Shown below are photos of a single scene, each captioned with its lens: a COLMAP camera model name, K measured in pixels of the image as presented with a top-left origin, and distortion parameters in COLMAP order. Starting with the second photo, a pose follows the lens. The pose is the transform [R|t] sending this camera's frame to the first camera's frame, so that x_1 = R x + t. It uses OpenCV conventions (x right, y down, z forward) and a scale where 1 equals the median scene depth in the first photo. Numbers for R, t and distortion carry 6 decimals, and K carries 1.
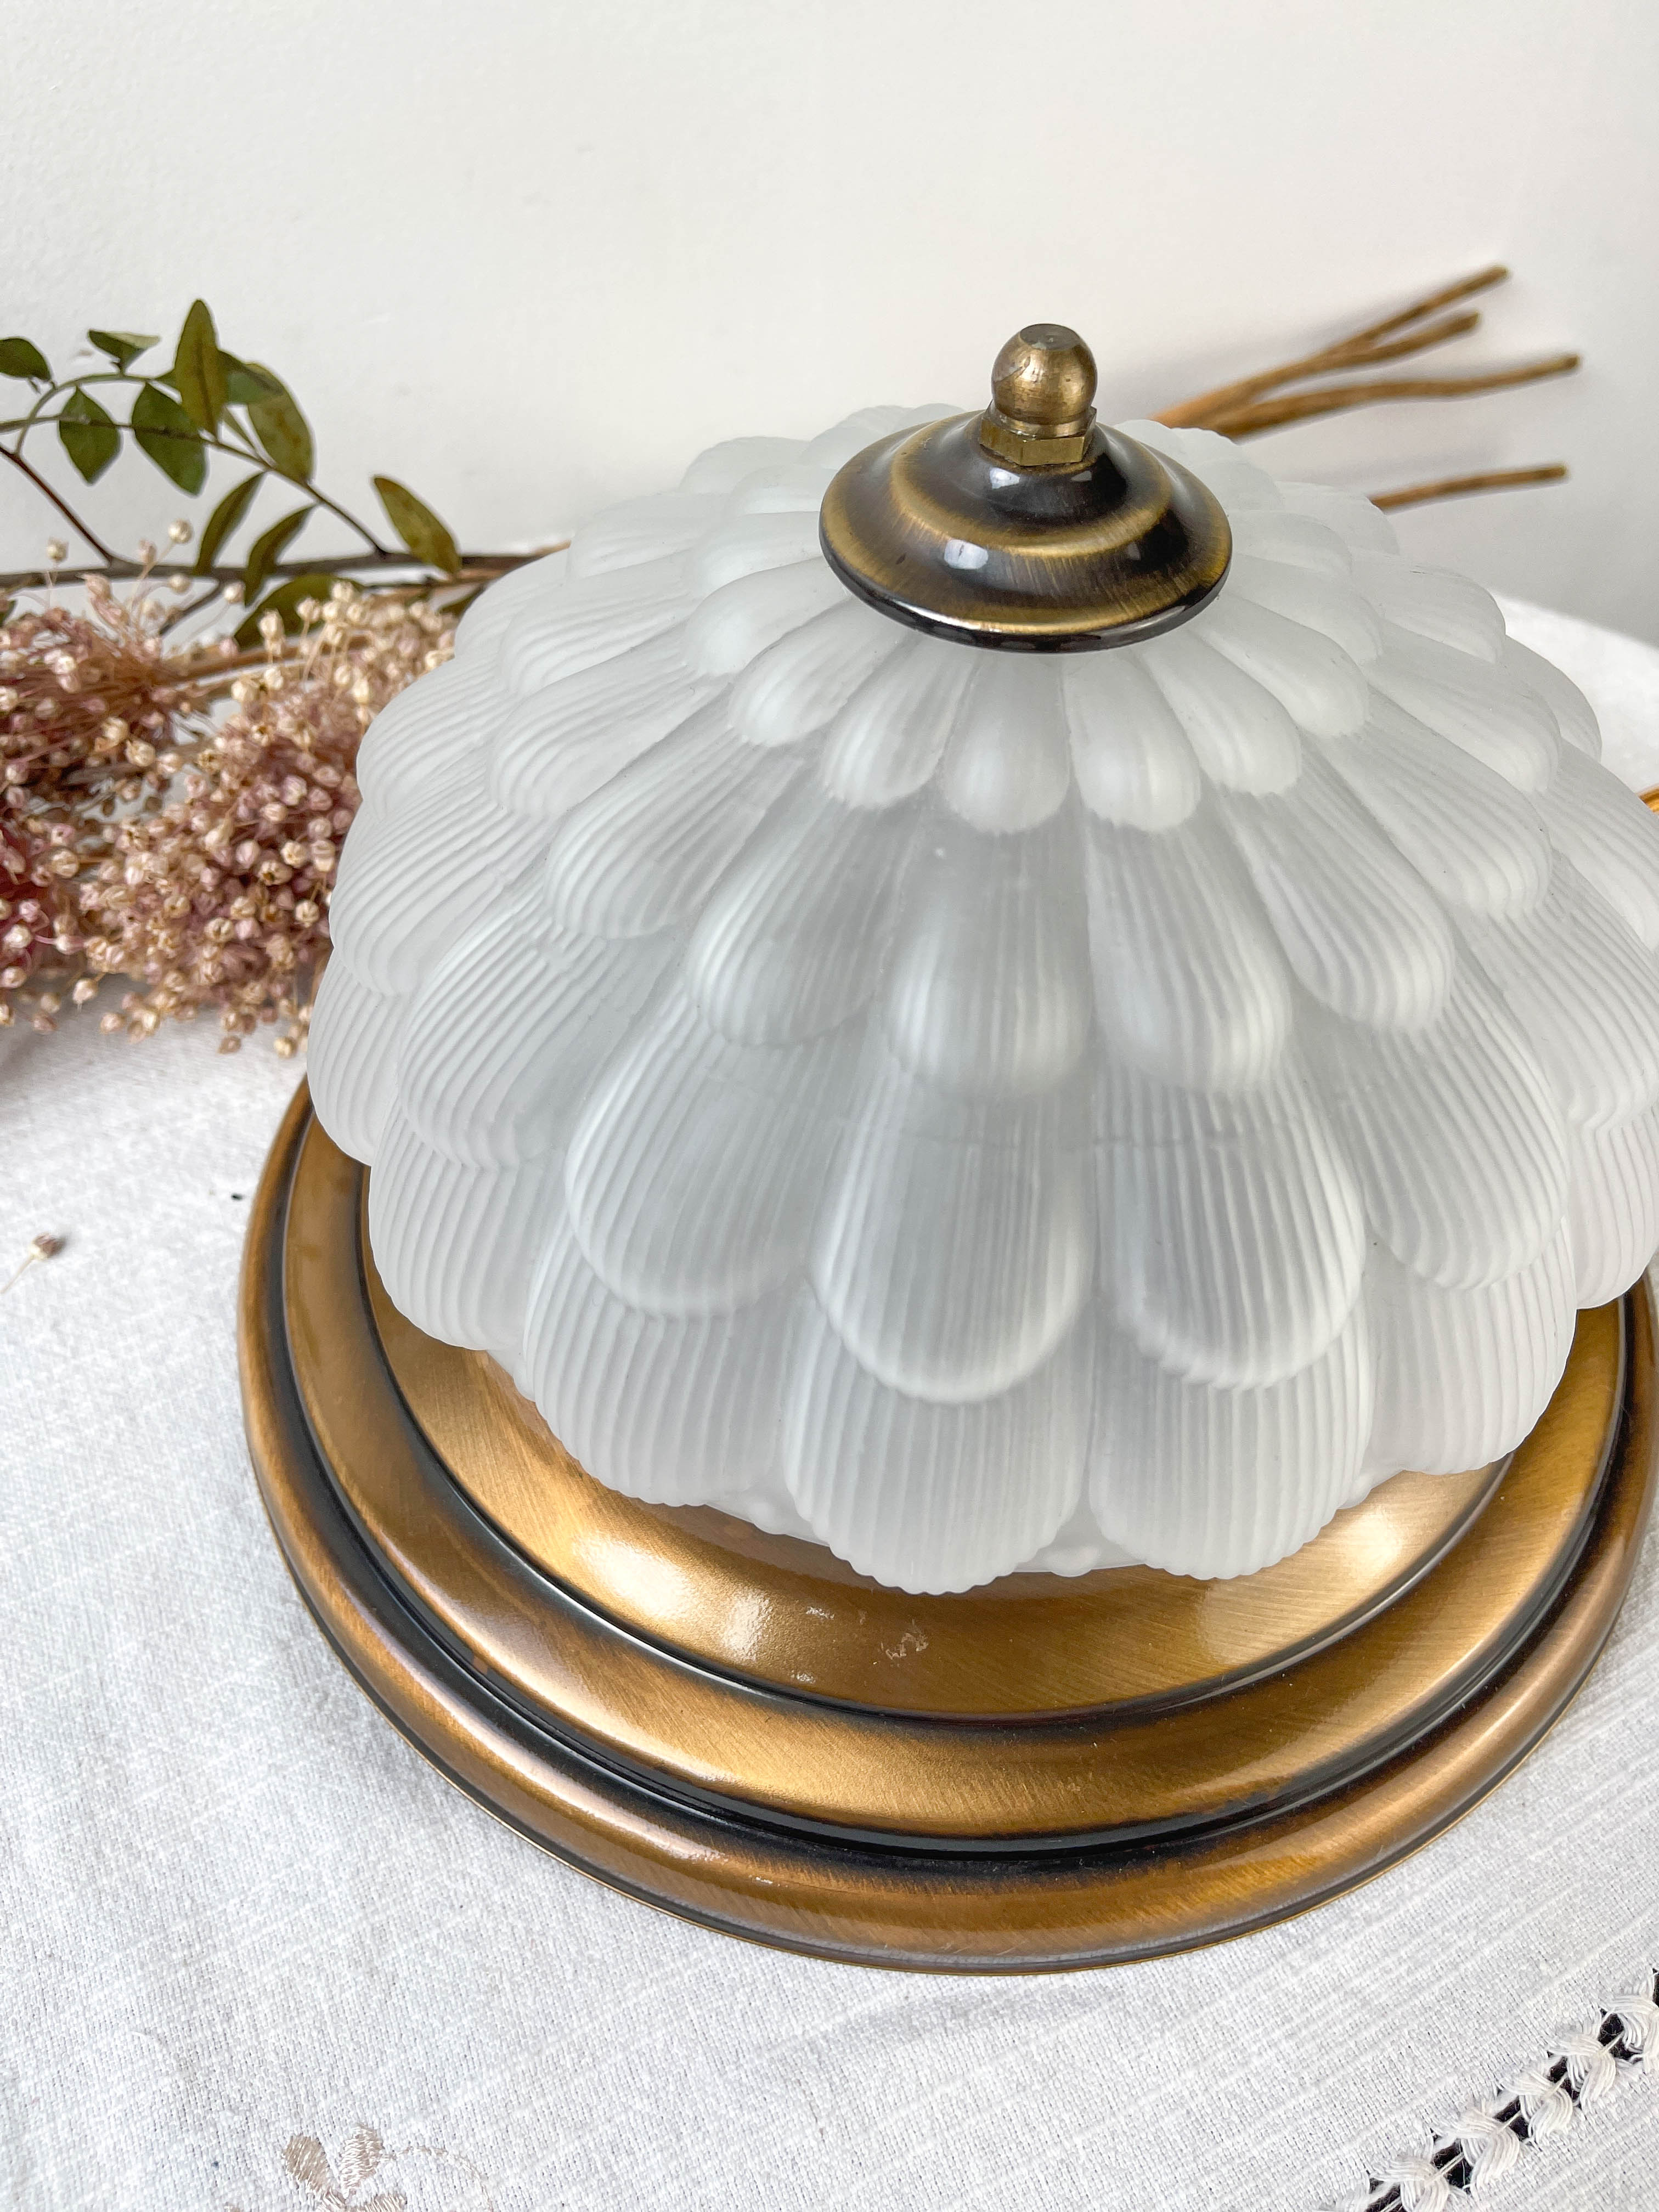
lens RADIAL K [[1627.5, 0, 829.5], [0, 1627.5, 1106.0], [0, 0, 1]] dist [0.008999, 0.004779]
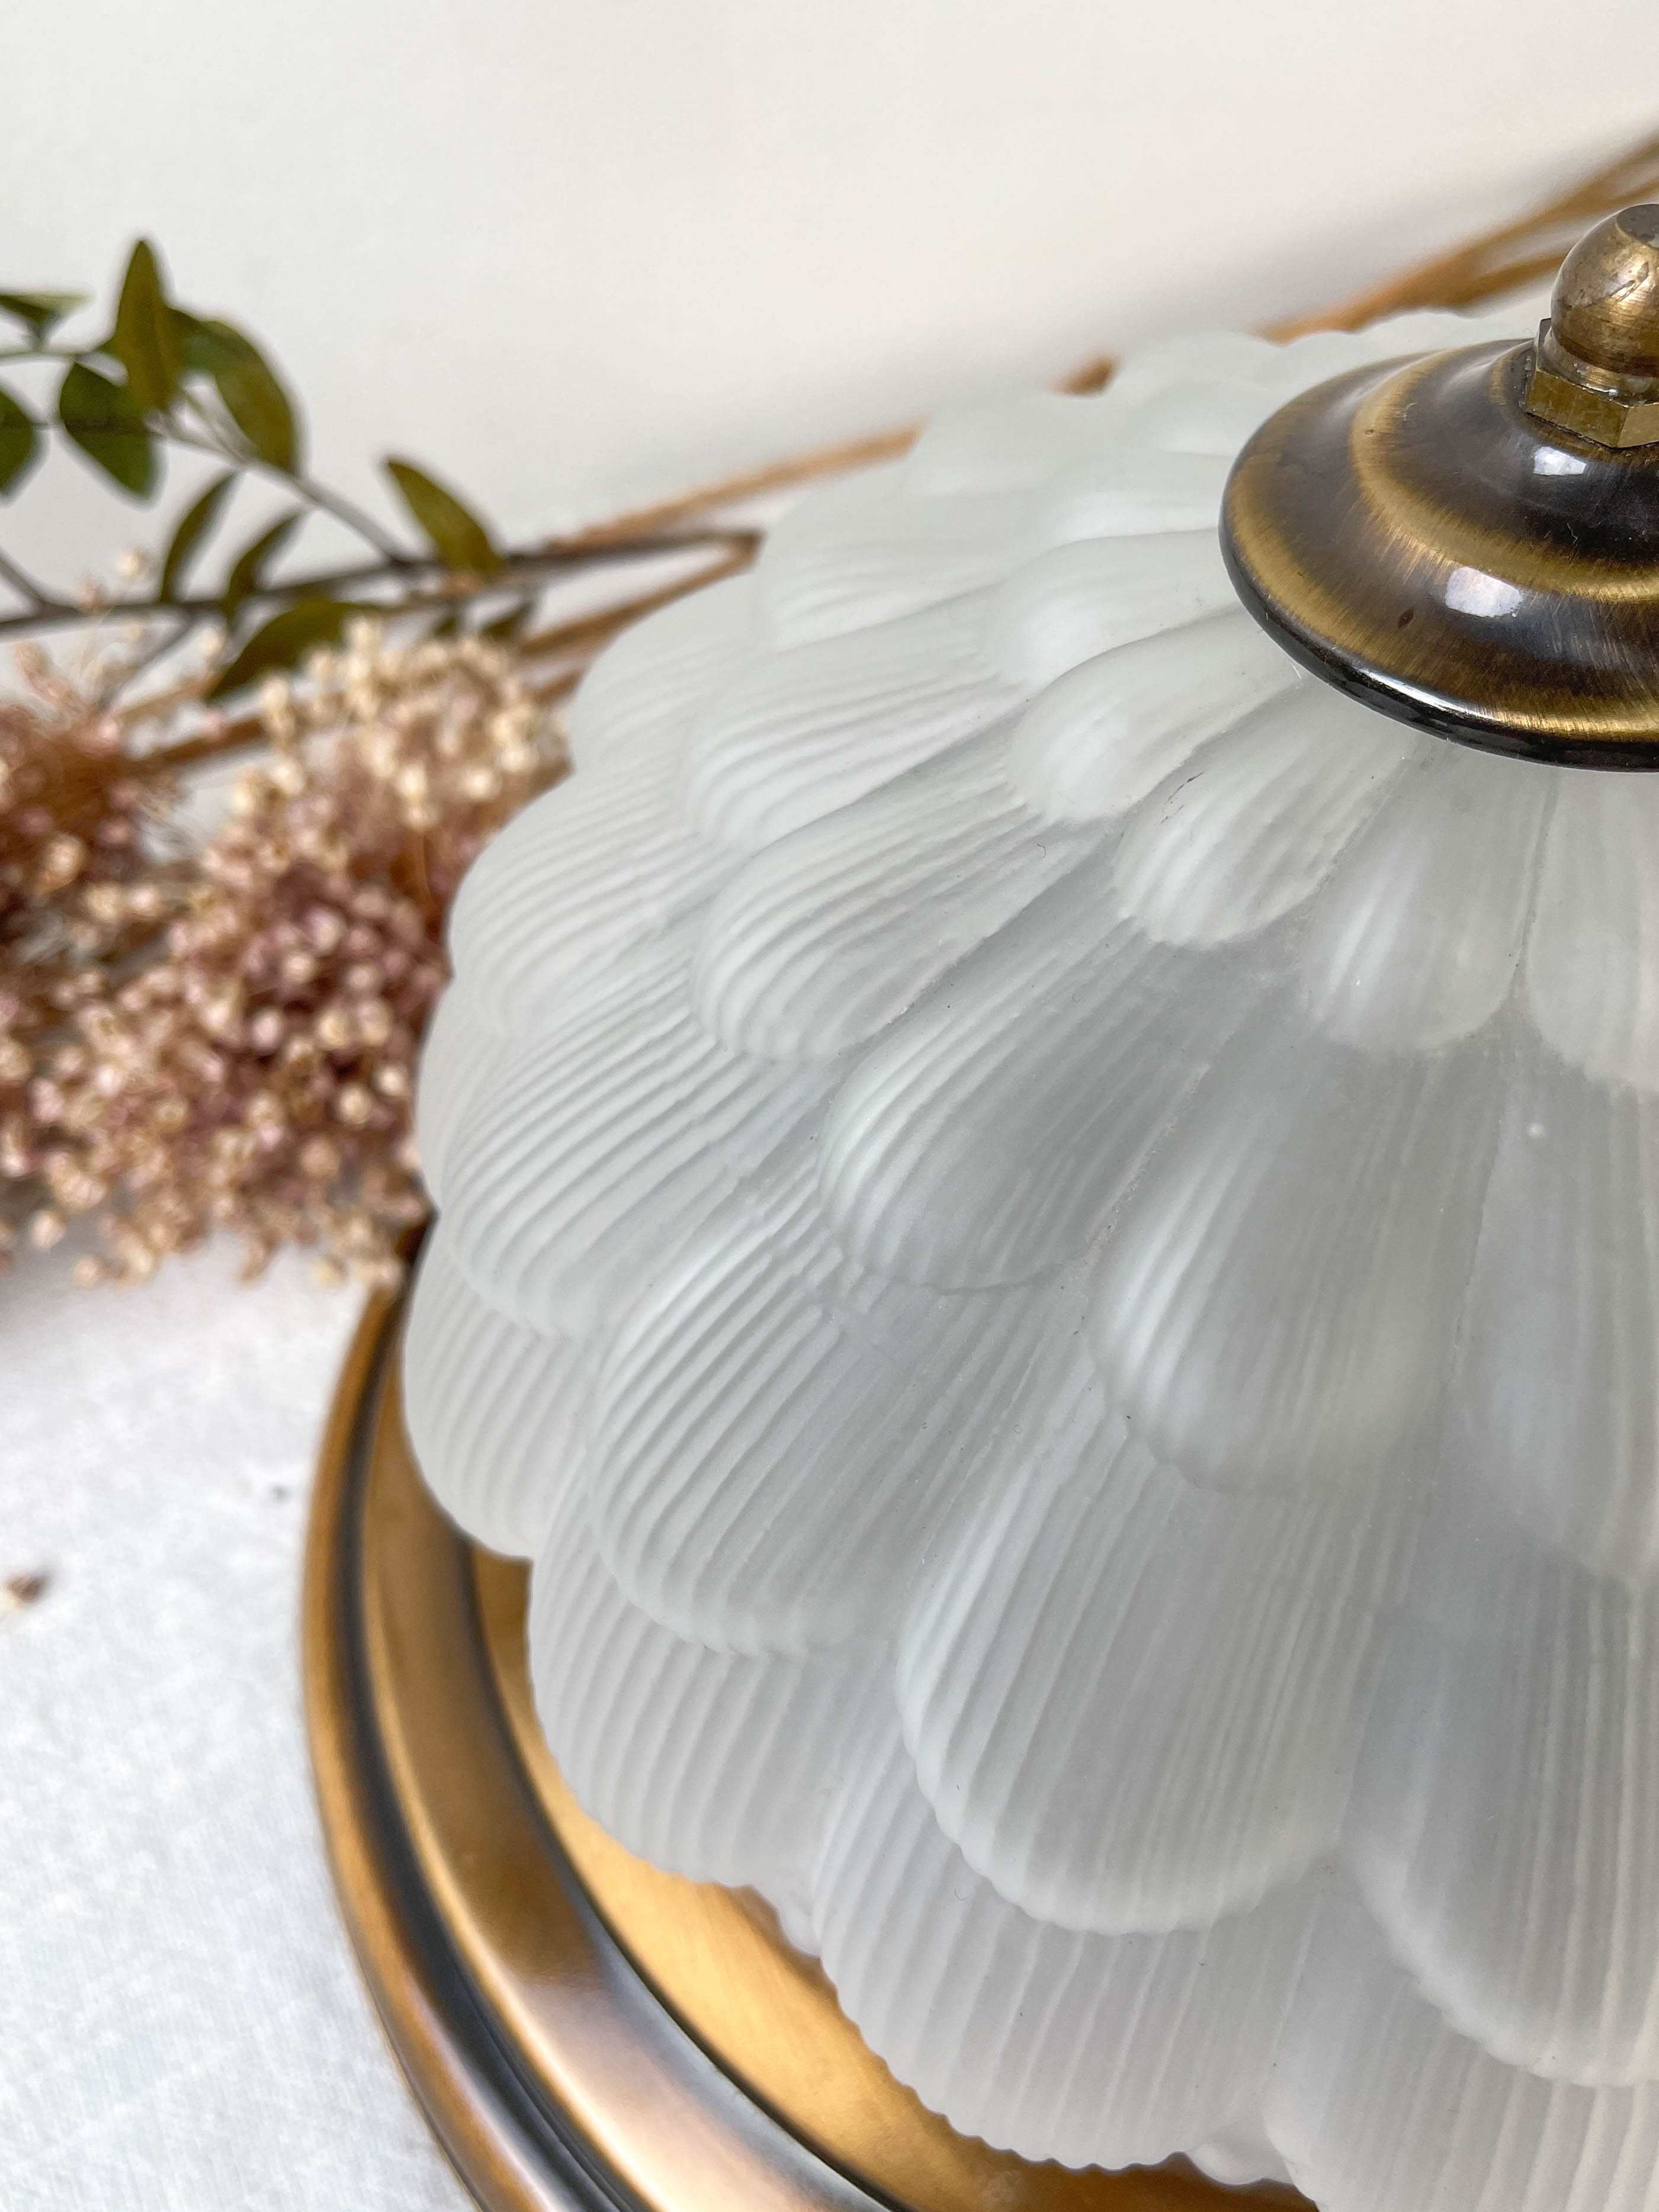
lens RADIAL K [[1800.0, 0, 829.5], [0, 1800.0, 1106.0], [0, 0, 1]] dist [0.001821, -0.017730]
pose [[0.998039, -0.061870, -0.009521, -0.113184], [0.062054, 0.997865, 0.020350, -0.124846], [0.008242, -0.020901, 0.999748, 0.233607]]
